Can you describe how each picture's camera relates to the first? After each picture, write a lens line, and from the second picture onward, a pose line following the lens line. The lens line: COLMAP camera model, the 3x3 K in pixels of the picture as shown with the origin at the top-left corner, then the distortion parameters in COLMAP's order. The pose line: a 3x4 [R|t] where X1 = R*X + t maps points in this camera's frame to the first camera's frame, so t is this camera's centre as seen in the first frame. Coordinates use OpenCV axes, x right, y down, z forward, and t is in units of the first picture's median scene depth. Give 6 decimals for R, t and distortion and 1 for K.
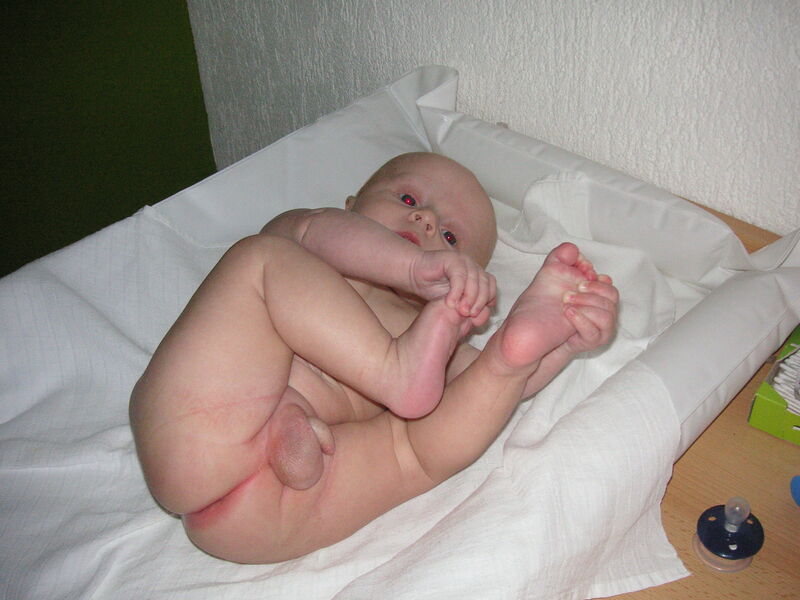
lens RADIAL K [[872.8, 0, 400.0], [0, 872.8, 300.0], [0, 0, 1]] dist [-0.176271, -0.000577]
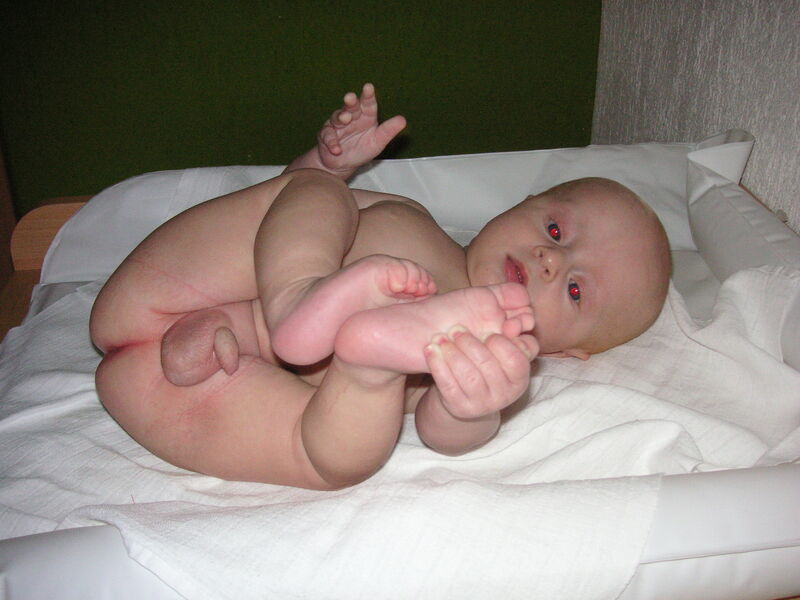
lens RADIAL K [[872.8, 0, 400.0], [0, 872.8, 300.0], [0, 0, 1]] dist [-0.176271, -0.000577]
pose [[0.762163, 0.352450, -0.543035, 0.292559], [-0.412176, 0.911015, 0.012784, 0.010658], [0.499219, 0.214083, 0.839613, 0.161045]]
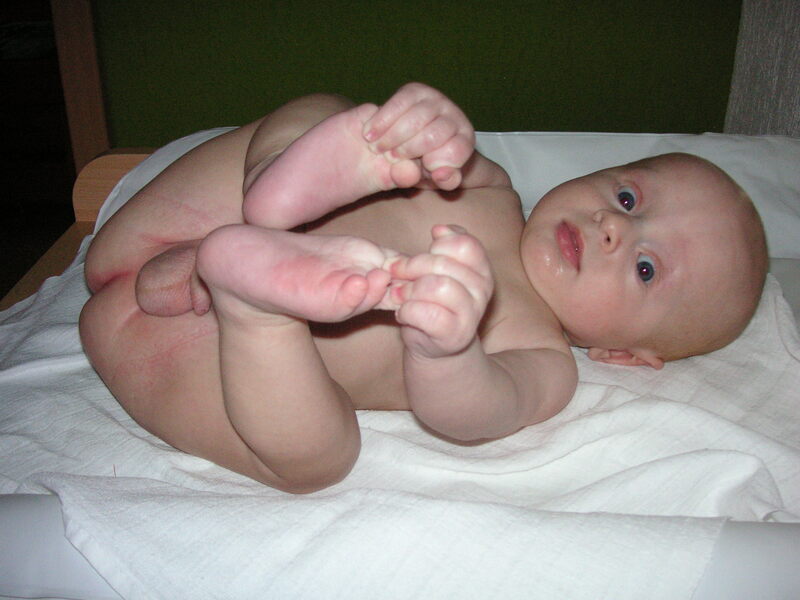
lens RADIAL K [[884.5, 0, 400.0], [0, 884.5, 300.0], [0, 0, 1]] dist [-0.162957, -0.019235]
pose [[0.638645, 0.418971, -0.645443, 0.292294], [-0.490356, 0.868003, 0.078249, 0.001580], [0.593030, 0.266523, 0.759790, 0.253975]]
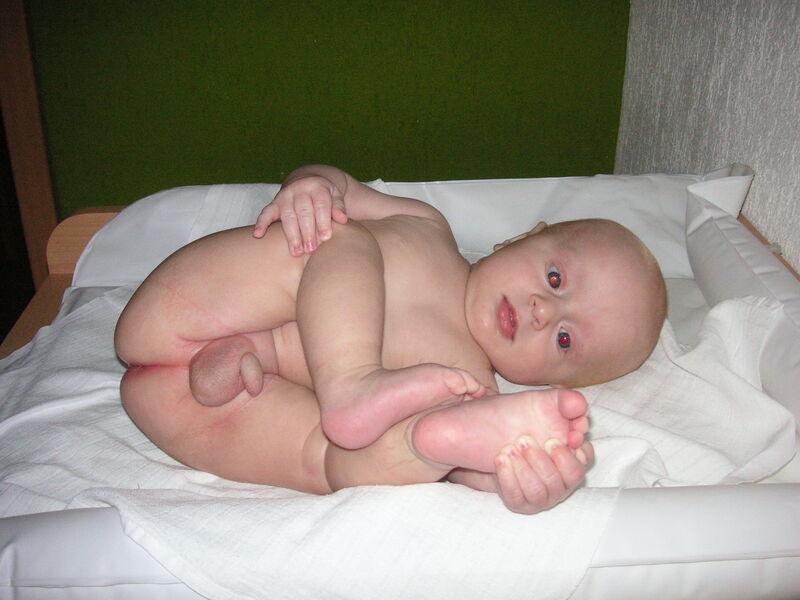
lens RADIAL K [[872.8, 0, 400.0], [0, 872.8, 300.0], [0, 0, 1]] dist [-0.176271, -0.000577]
pose [[0.720156, 0.369495, -0.587239, 0.343114], [-0.446858, 0.894482, 0.014815, -0.002772], [0.530749, 0.251743, 0.809278, 0.142966]]
